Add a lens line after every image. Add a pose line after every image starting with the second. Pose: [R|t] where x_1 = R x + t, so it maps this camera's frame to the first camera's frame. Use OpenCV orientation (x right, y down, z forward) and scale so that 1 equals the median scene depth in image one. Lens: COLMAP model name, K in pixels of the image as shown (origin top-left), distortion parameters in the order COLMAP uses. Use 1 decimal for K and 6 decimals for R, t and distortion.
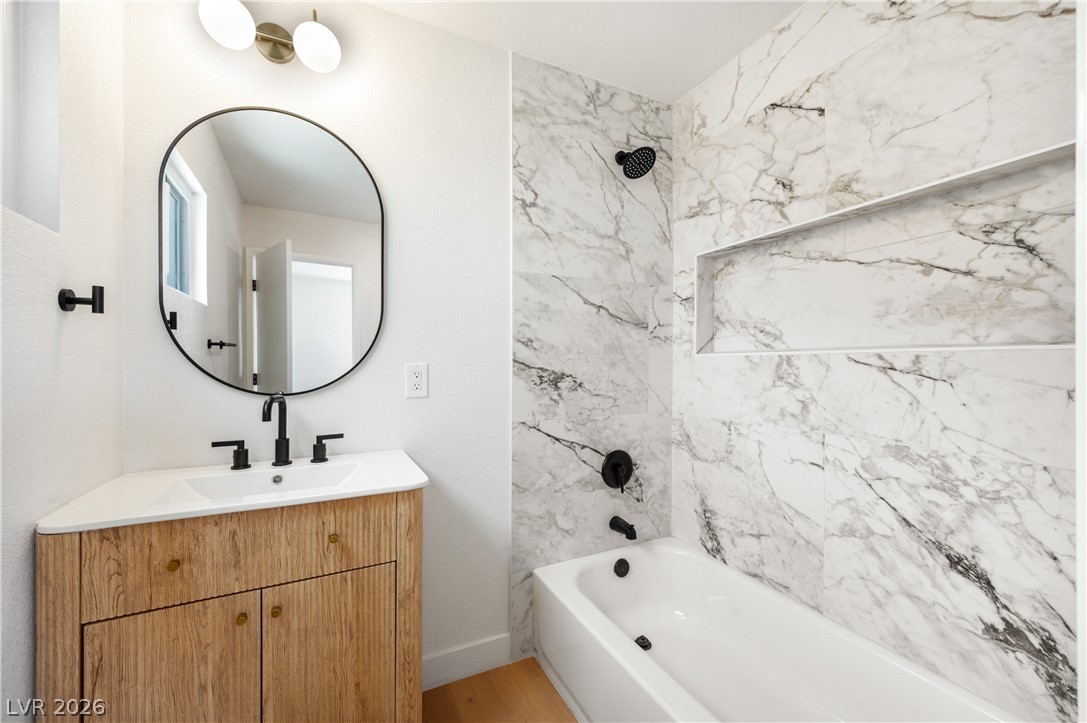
lens RADIAL K [[424.7, 0, 535.9], [0, 424.7, 358.4], [0, 0, 1]] dist [-0.011137, 0.001987]
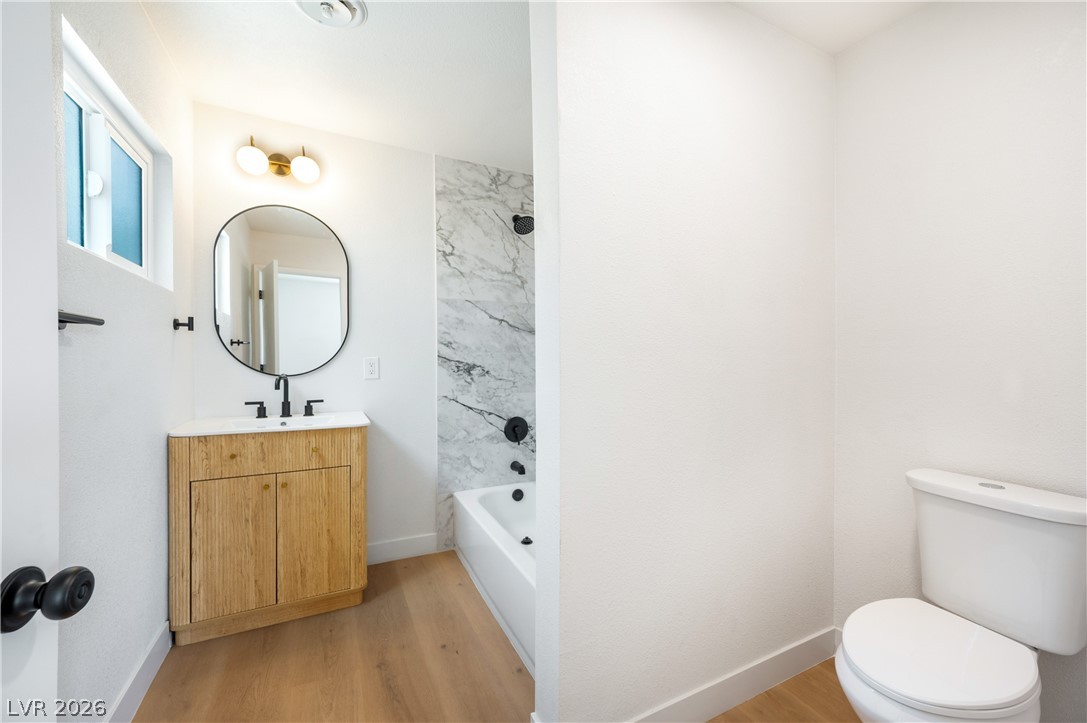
lens RADIAL K [[424.7, 0, 553.3], [0, 424.7, 363.7], [0, 0, 1]] dist [-0.011137, 0.001987]
pose [[0.999509, 0.005655, 0.030834, 0.326059], [-0.006418, 0.999675, 0.024682, -0.007539], [-0.030684, -0.024868, 0.999220, -0.564641]]
